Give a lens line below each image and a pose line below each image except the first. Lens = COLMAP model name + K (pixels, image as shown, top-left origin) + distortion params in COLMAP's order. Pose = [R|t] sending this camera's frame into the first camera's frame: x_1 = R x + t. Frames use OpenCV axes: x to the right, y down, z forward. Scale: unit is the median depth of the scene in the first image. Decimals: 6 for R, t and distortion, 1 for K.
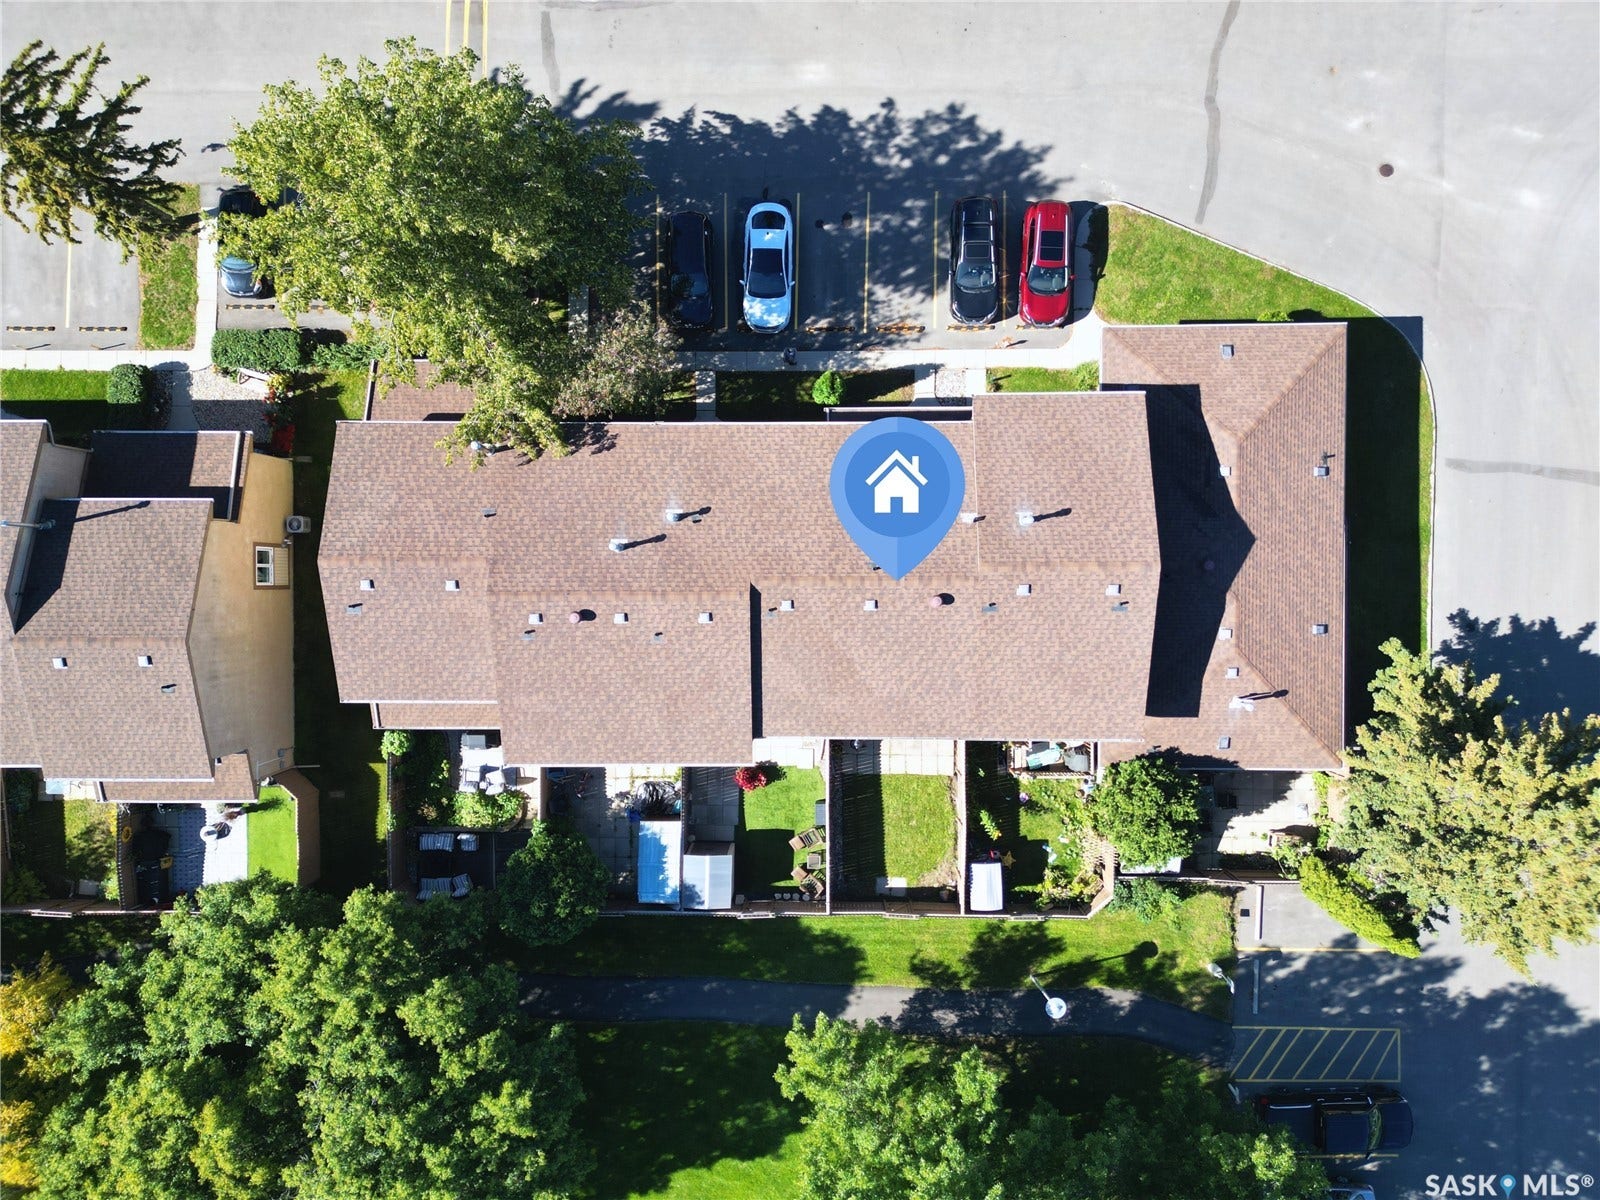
lens RADIAL K [[1108.3, 0, 801.3], [0, 1108.3, 584.7], [0, 0, 1]] dist [0.056700, -0.044181]
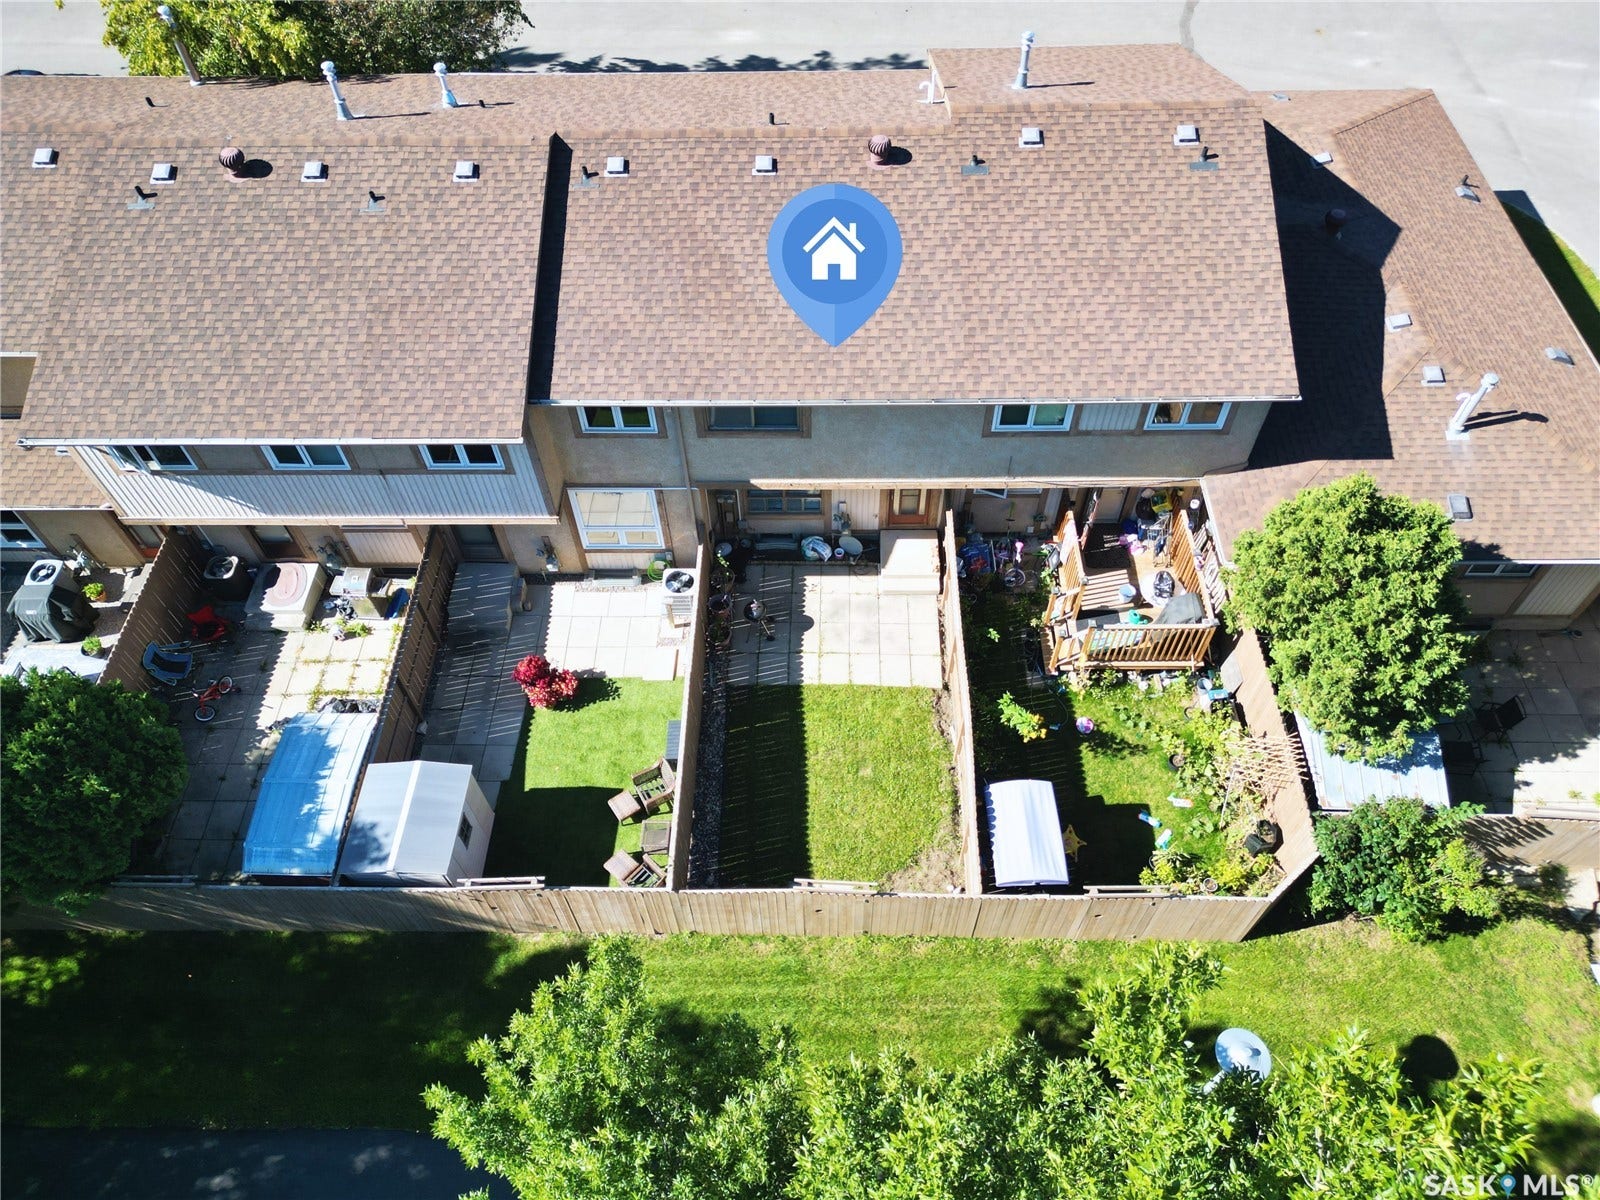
lens RADIAL K [[1108.3, 0, 803.9], [0, 1108.3, 609.3], [0, 0, 1]] dist [0.056700, -0.044181]
pose [[0.999869, 0.015483, -0.004637, 0.074349], [-0.015152, 0.798027, -0.602432, 0.452622], [-0.005627, 0.602423, 0.798157, 0.566444]]
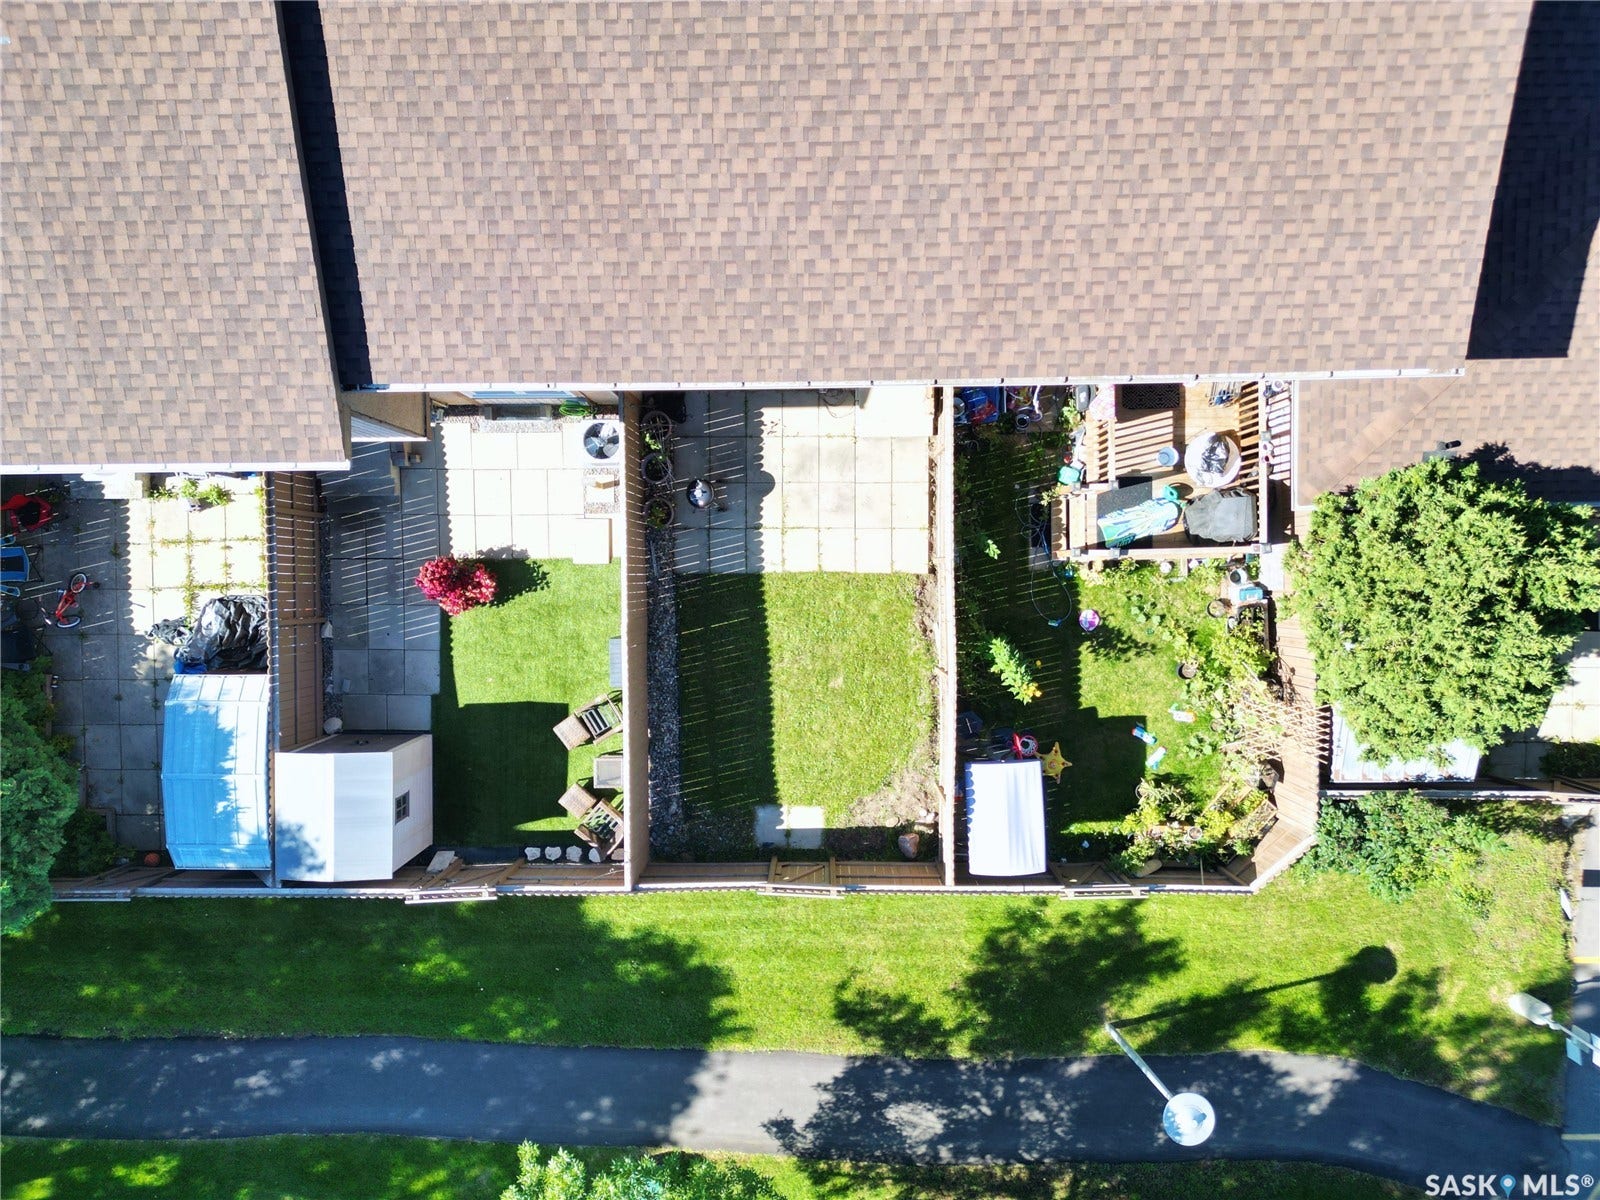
lens RADIAL K [[1108.3, 0, 803.6], [0, 1108.3, 592.3], [0, 0, 1]] dist [0.056700, -0.044181]
pose [[0.999951, -0.009408, 0.003044, 0.086492], [0.009390, 0.999939, 0.005733, 0.176279], [-0.003098, -0.005704, 0.999979, 0.562970]]
